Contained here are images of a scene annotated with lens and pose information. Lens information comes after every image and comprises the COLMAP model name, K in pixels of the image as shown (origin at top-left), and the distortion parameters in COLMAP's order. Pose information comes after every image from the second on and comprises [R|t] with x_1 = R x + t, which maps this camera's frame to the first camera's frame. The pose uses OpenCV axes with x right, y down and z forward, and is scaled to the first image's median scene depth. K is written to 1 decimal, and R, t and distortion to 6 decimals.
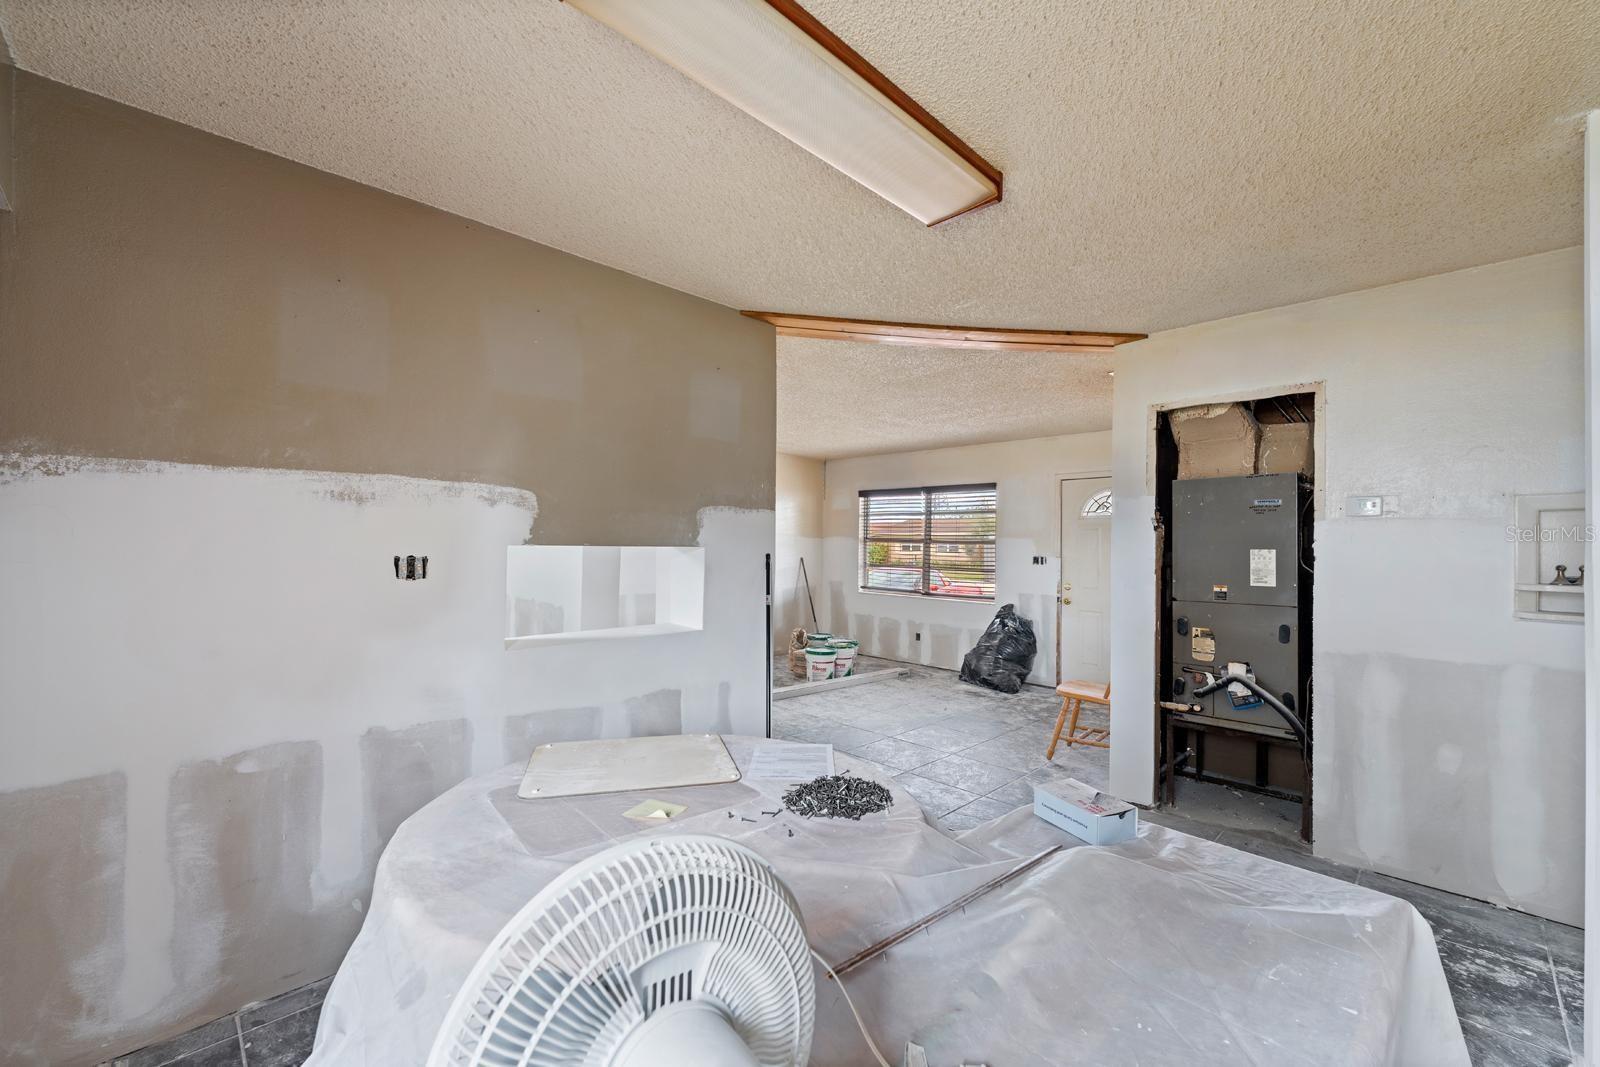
lens RADIAL K [[652.6, 0, 796.1], [0, 652.6, 540.1], [0, 0, 1]] dist [0.000291, -0.001312]
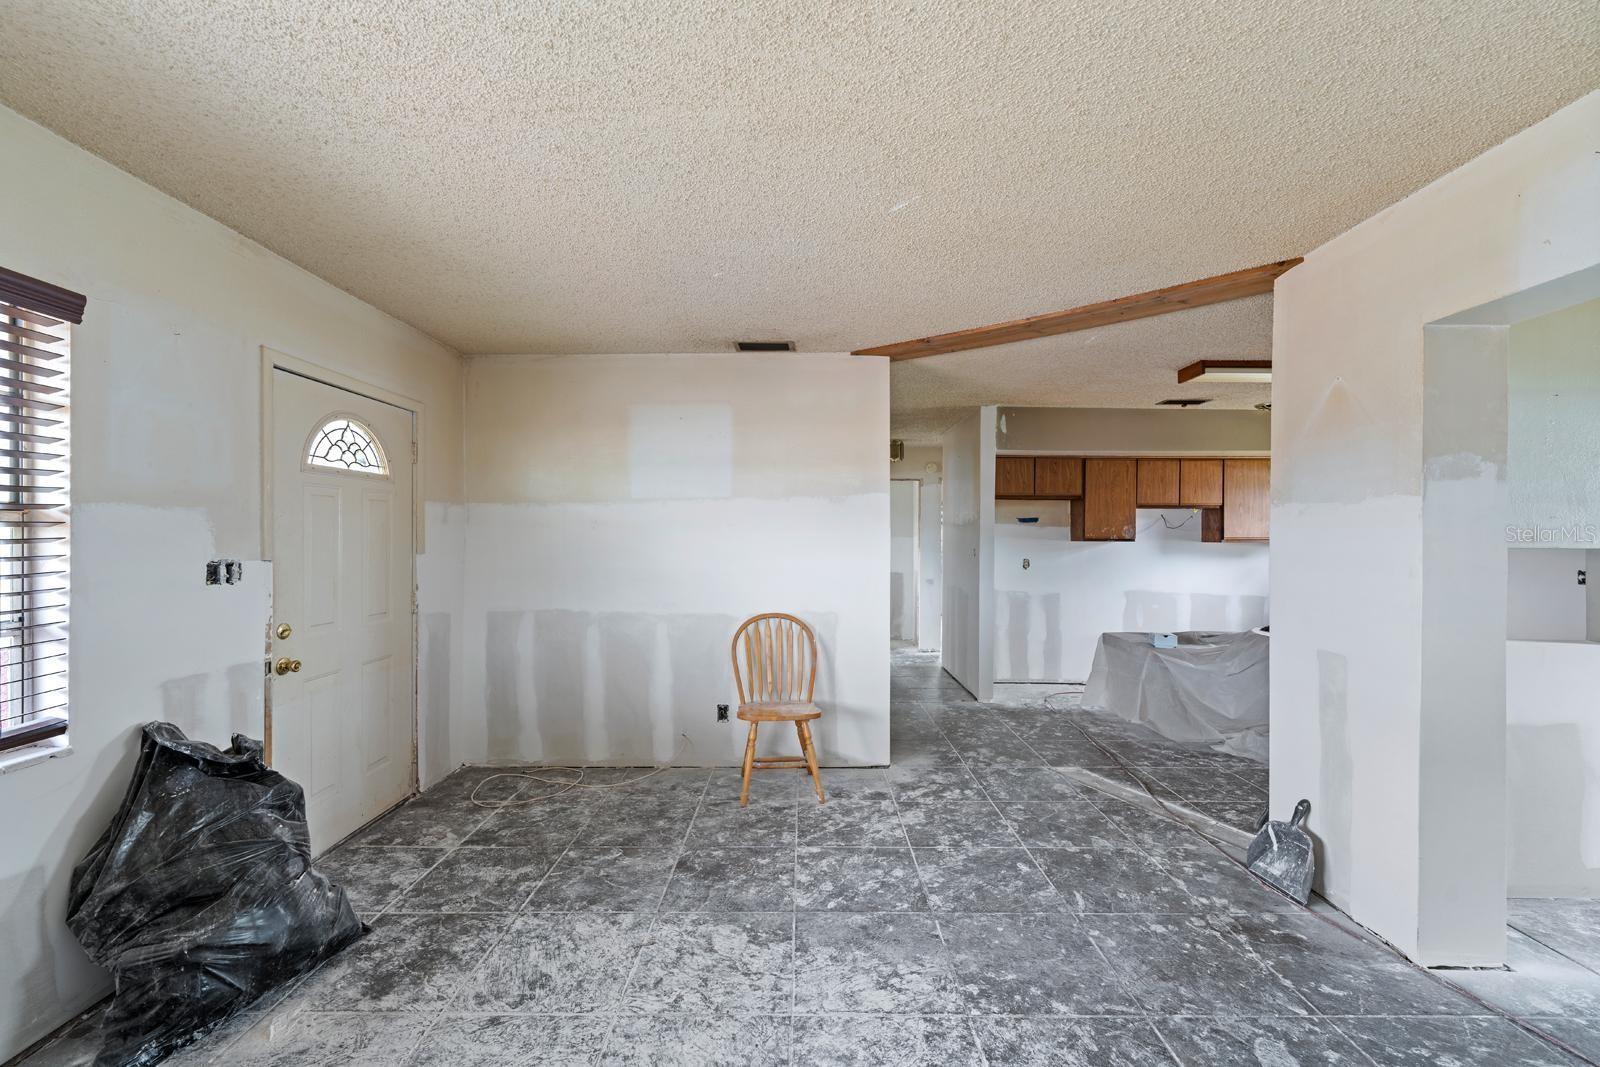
lens RADIAL K [[652.6, 0, 801.7], [0, 652.6, 531.4], [0, 0, 1]] dist [0.000291, -0.001312]
pose [[-0.707843, -0.008776, 0.706315, -0.100055], [-0.020165, 0.999766, -0.007787, 0.005273], [-0.706082, -0.019755, -0.707855, 1.018585]]
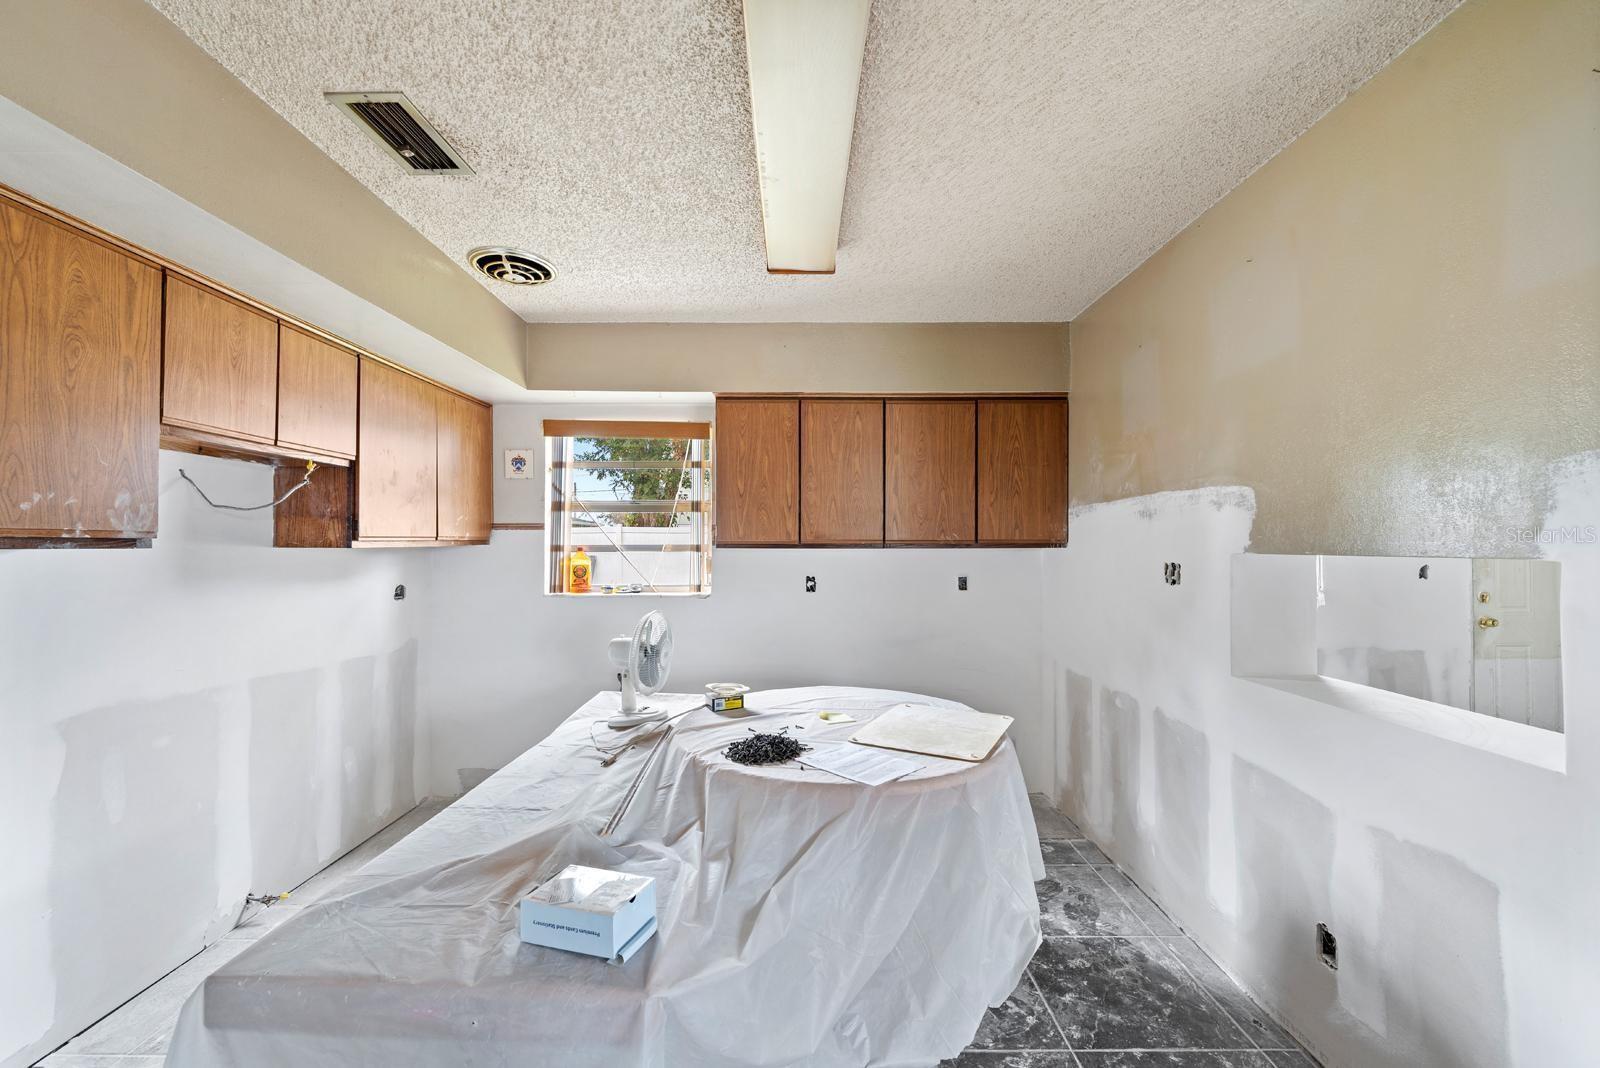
lens RADIAL K [[652.6, 0, 799.1], [0, 652.6, 536.1], [0, 0, 1]] dist [0.000291, -0.001312]
pose [[-0.698718, -0.023352, -0.715016, 0.209656], [-0.005222, 0.999607, -0.027543, 0.004253], [0.715378, -0.015511, -0.698565, 0.437171]]
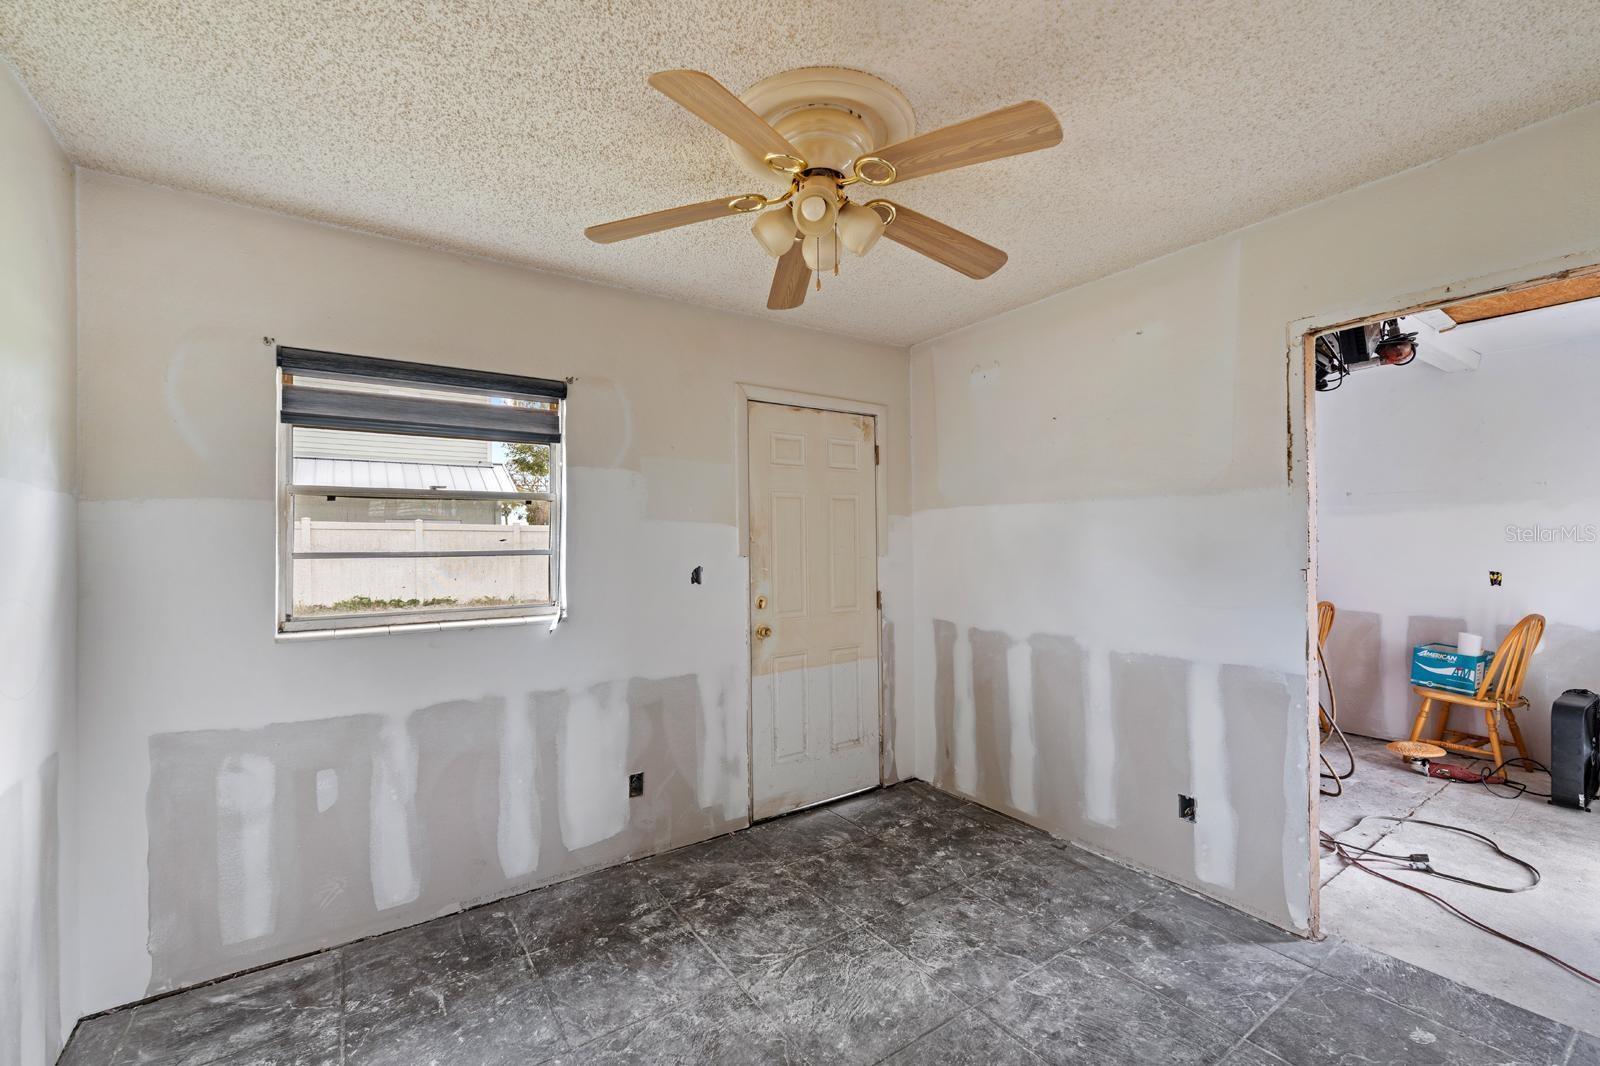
lens RADIAL K [[652.6, 0, 794.9], [0, 652.6, 536.0], [0, 0, 1]] dist [0.000291, -0.001312]
pose [[-0.185807, -0.012790, -0.982503, -0.143147], [0.012728, 0.999800, -0.015422, -0.002562], [0.982504, -0.015371, -0.185607, 0.580787]]
